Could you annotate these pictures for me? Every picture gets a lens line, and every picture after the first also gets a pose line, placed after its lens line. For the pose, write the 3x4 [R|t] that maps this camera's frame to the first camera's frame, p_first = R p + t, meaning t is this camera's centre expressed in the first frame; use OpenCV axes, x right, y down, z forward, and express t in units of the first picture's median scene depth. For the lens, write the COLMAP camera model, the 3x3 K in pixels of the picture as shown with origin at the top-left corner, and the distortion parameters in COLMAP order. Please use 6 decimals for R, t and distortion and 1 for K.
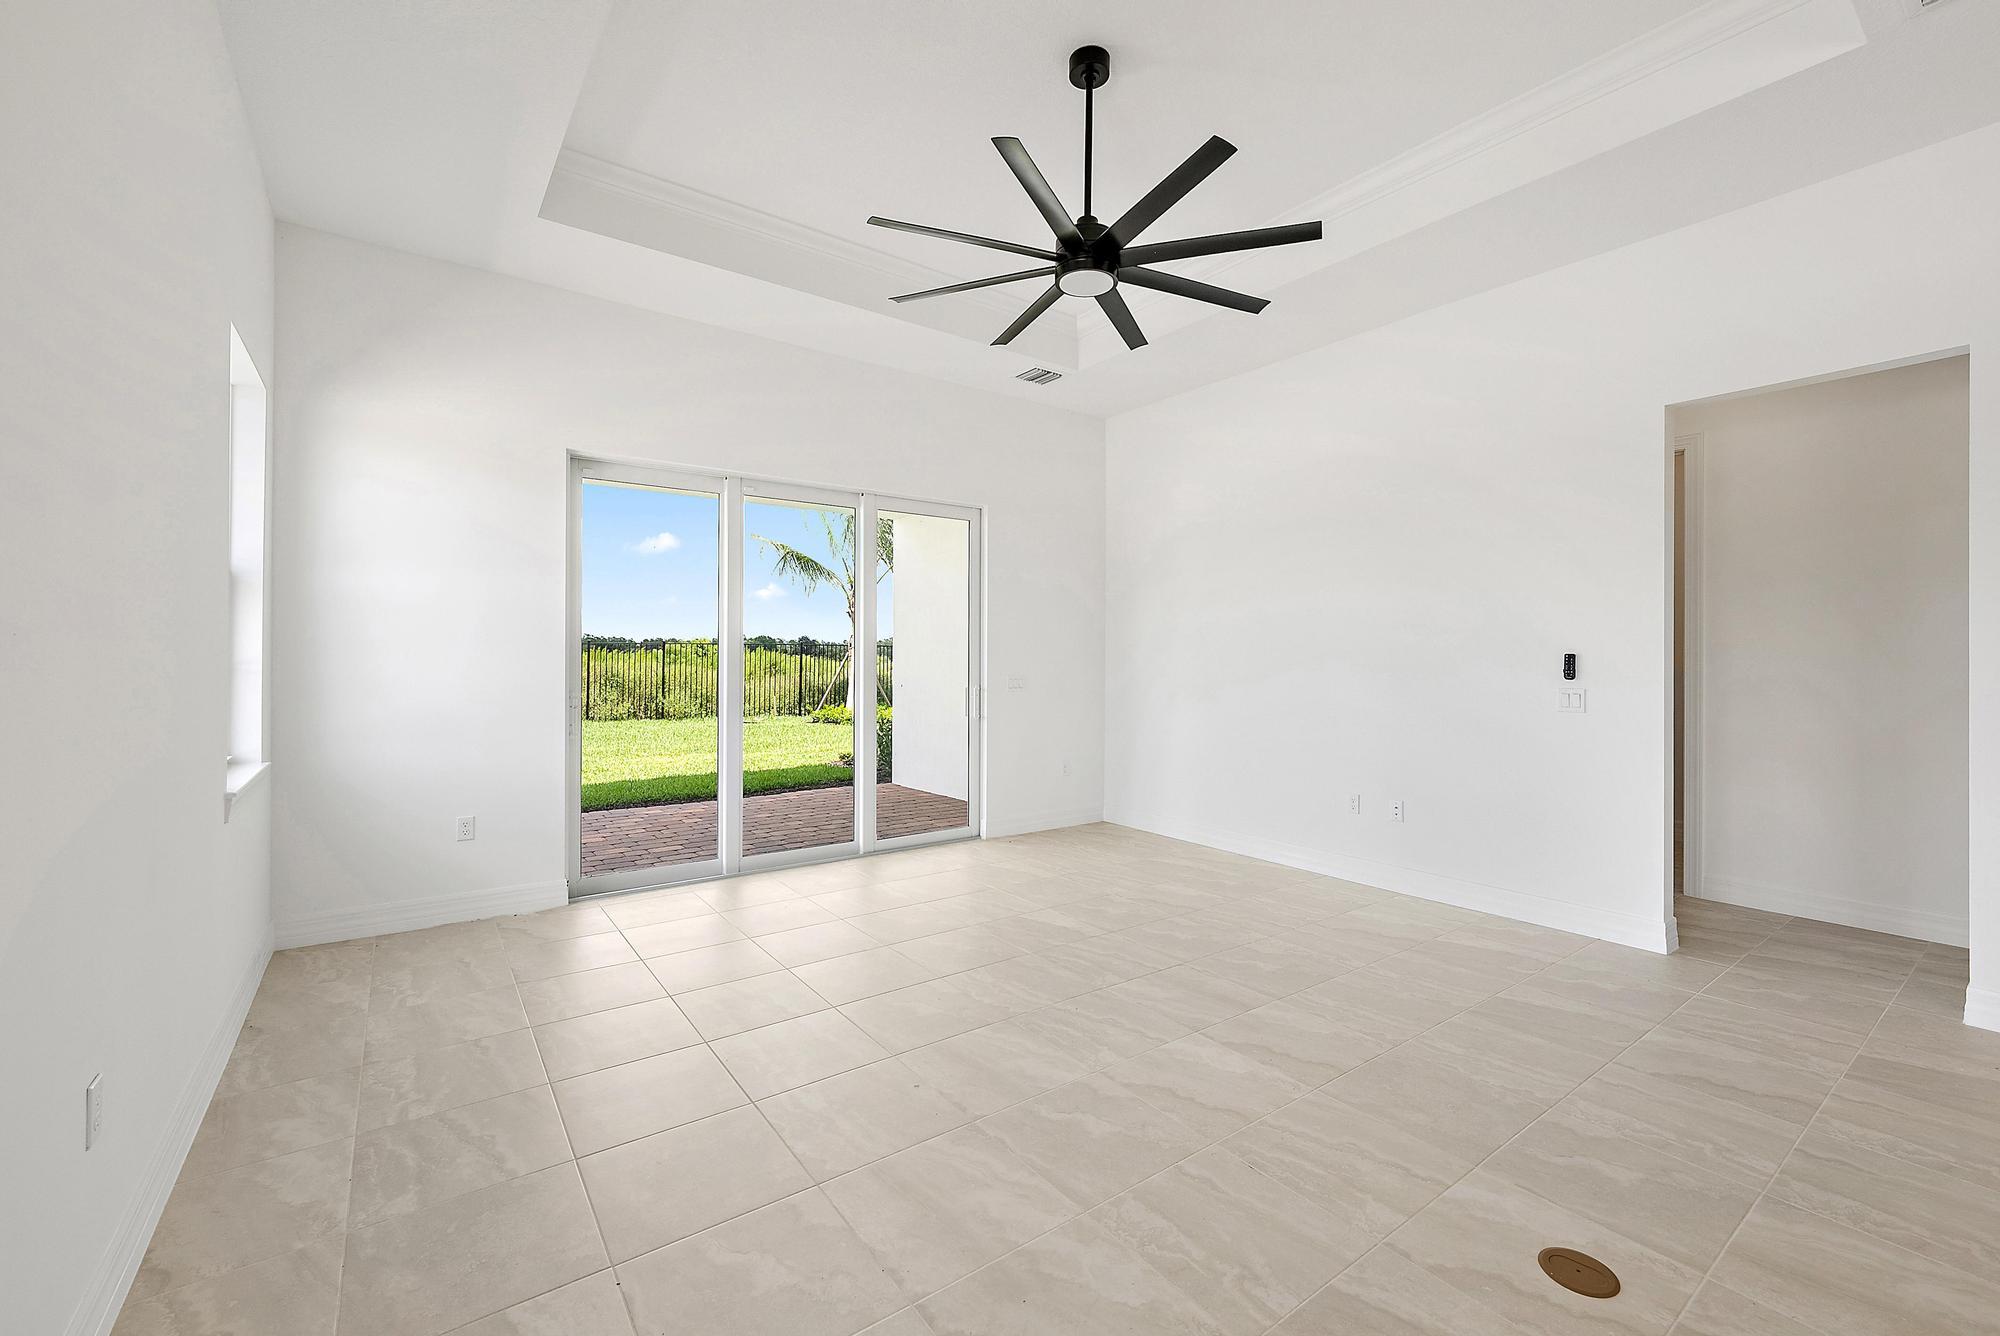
lens RADIAL K [[821.4, 0, 1007.5], [0, 821.4, 657.6], [0, 0, 1]] dist [-0.000461, 0.000235]
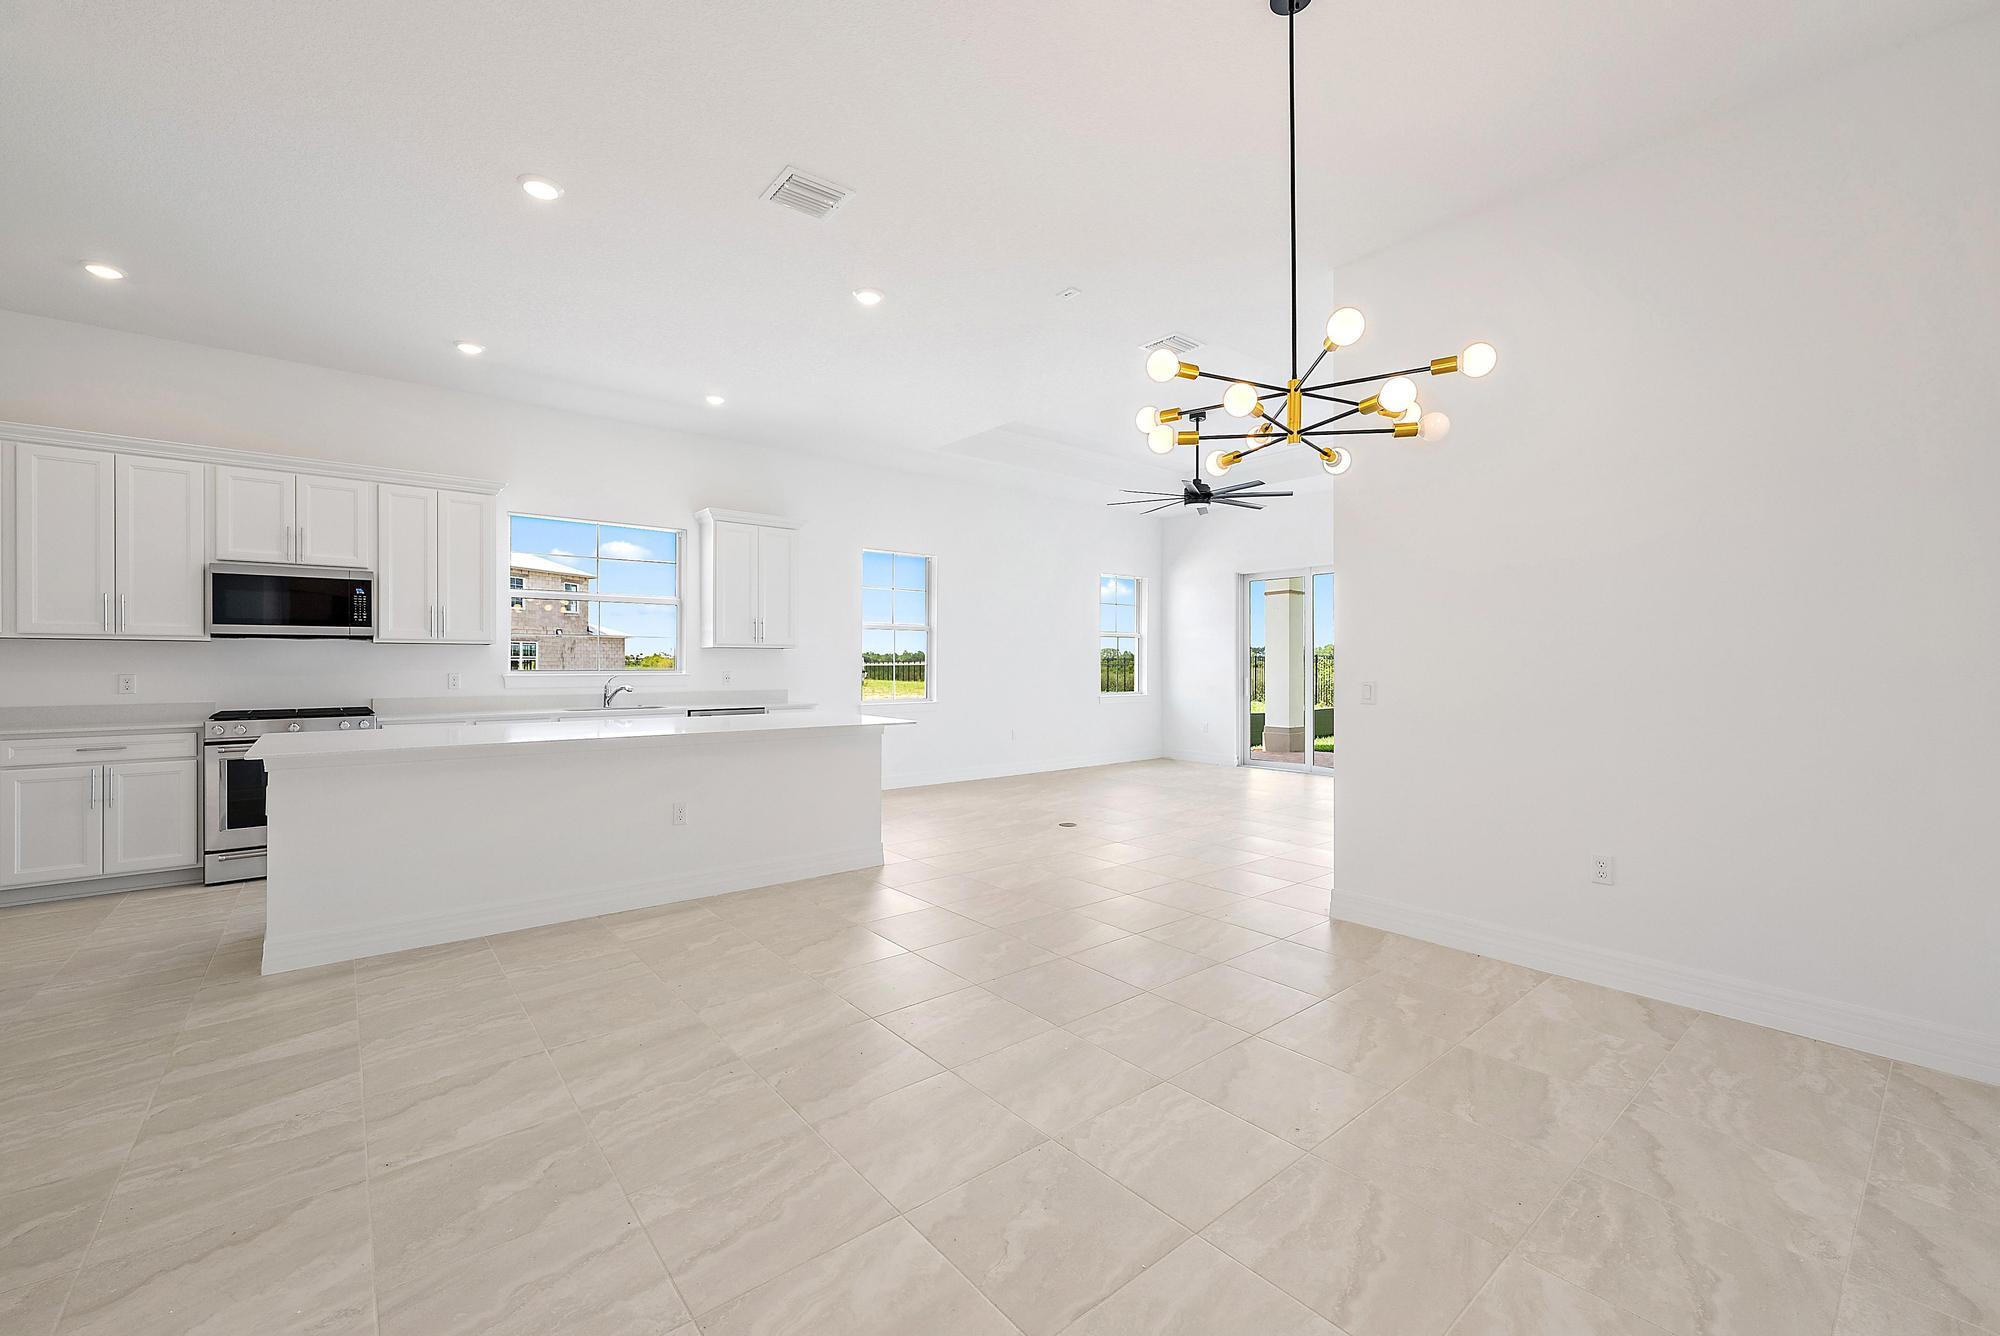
lens RADIAL K [[811.9, 0, 1005.8], [0, 811.9, 664.2], [0, 0, 1]] dist [-0.001013, -0.000004]
pose [[0.058003, -0.005535, -0.998301, 1.746393], [0.000724, 0.999985, -0.005502, 0.020386], [0.998316, -0.000404, 0.058006, 0.203351]]
